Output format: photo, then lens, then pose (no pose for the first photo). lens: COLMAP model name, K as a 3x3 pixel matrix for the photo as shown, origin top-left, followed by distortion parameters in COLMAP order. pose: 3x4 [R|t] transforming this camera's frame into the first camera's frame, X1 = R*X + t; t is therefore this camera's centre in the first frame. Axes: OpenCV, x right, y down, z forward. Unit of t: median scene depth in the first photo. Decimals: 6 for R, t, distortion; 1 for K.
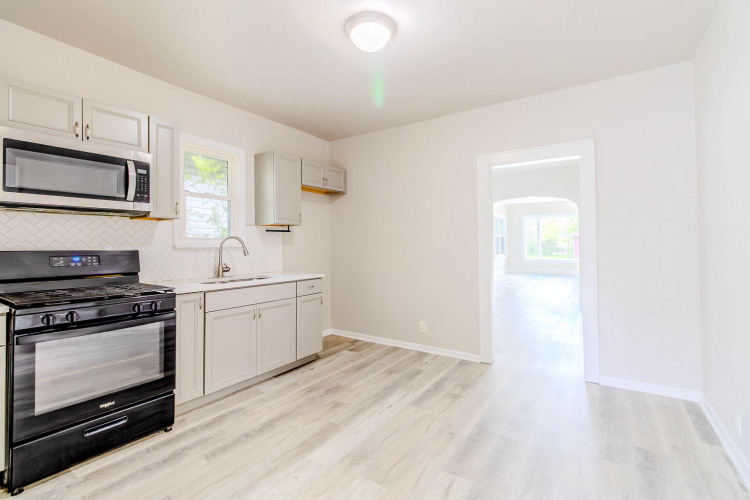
lens RADIAL K [[344.6, 0, 385.2], [0, 344.6, 240.2], [0, 0, 1]] dist [0.000376, -0.000642]
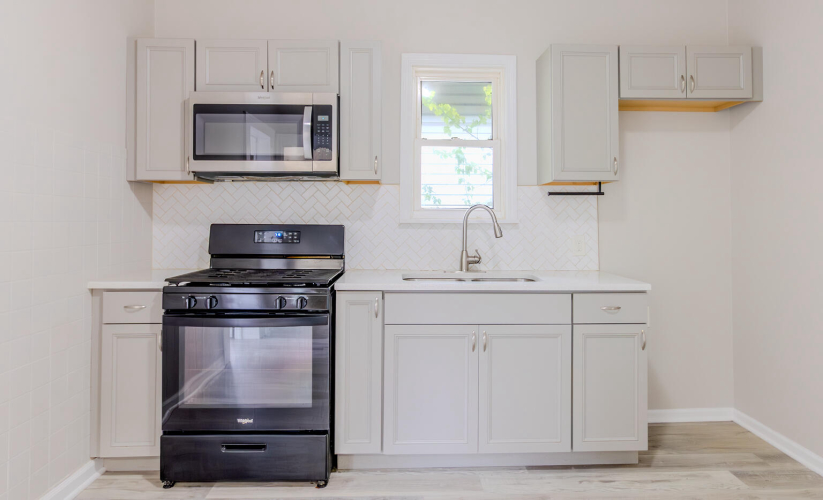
lens RADIAL K [[524.7, 0, 412.0], [0, 524.7, 213.1], [0, 0, 1]] dist [-0.000343, -0.000260]
pose [[0.567387, -0.005218, -0.823434, 0.257829], [0.003144, 0.999986, -0.004171, 0.006835], [0.823445, -0.000222, 0.567396, 0.412323]]
